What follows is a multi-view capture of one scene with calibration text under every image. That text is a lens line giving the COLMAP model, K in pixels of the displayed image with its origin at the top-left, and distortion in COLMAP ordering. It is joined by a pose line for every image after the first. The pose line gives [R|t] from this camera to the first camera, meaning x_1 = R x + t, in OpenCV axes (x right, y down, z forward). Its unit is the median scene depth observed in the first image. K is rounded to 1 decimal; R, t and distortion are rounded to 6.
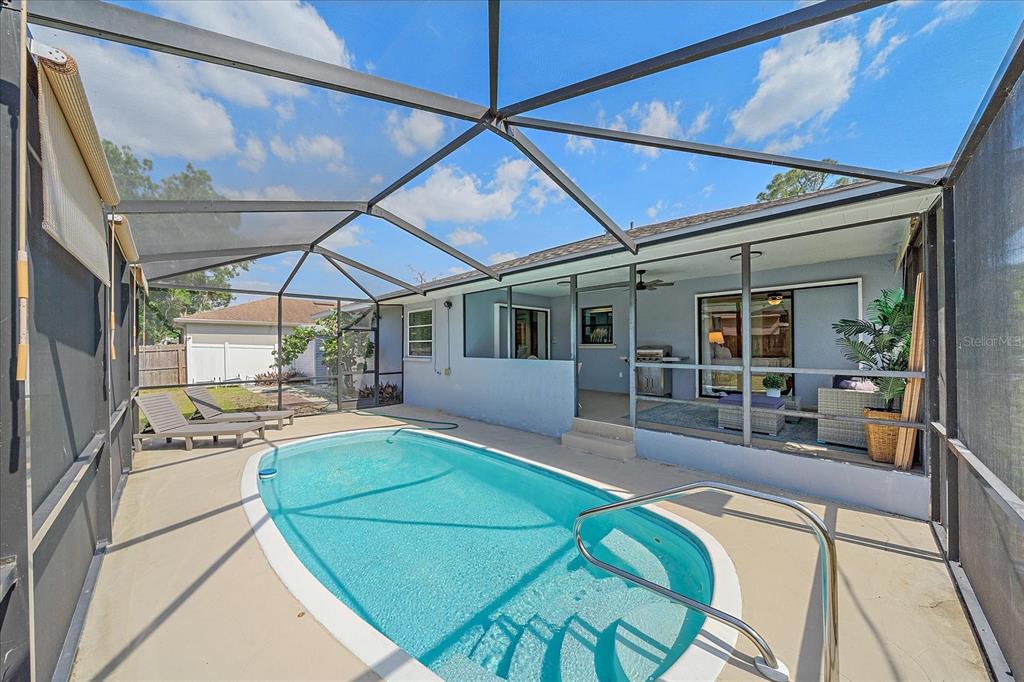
lens RADIAL K [[359.2, 0, 513.3], [0, 359.2, 349.5], [0, 0, 1]] dist [0.001135, 0.000087]
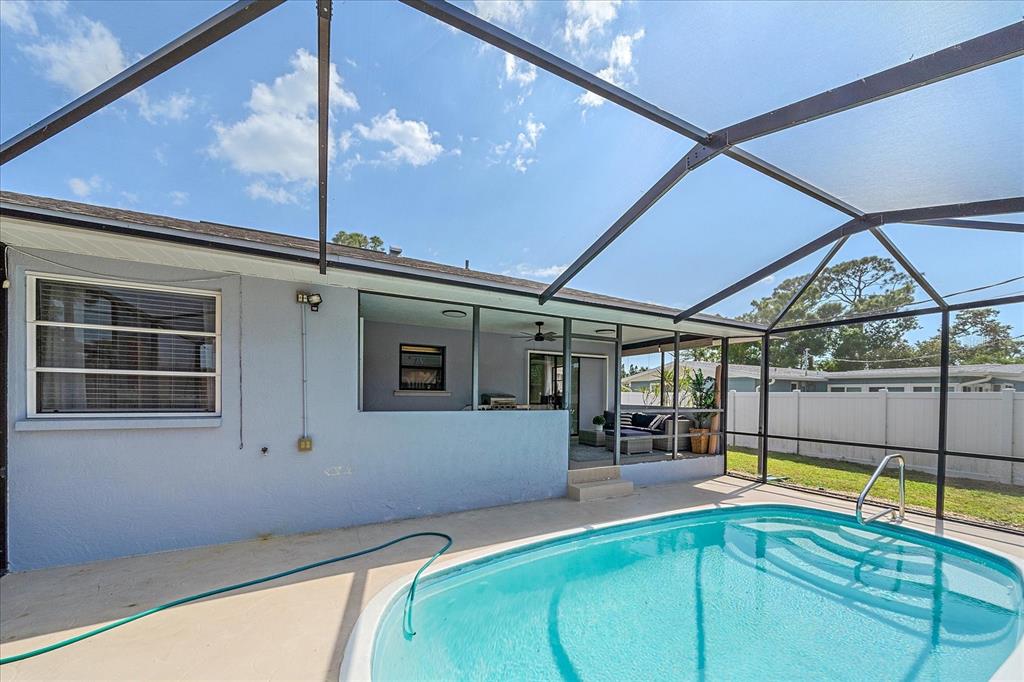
lens RADIAL K [[376.0, 0, 514.7], [0, 376.0, 401.3], [0, 0, 1]] dist [-0.001436, -0.000156]
pose [[0.292627, -0.007090, 0.956200, -0.662006], [-0.002922, 0.999961, 0.008309, 0.001111], [-0.956222, -0.005225, 0.292595, 0.695584]]
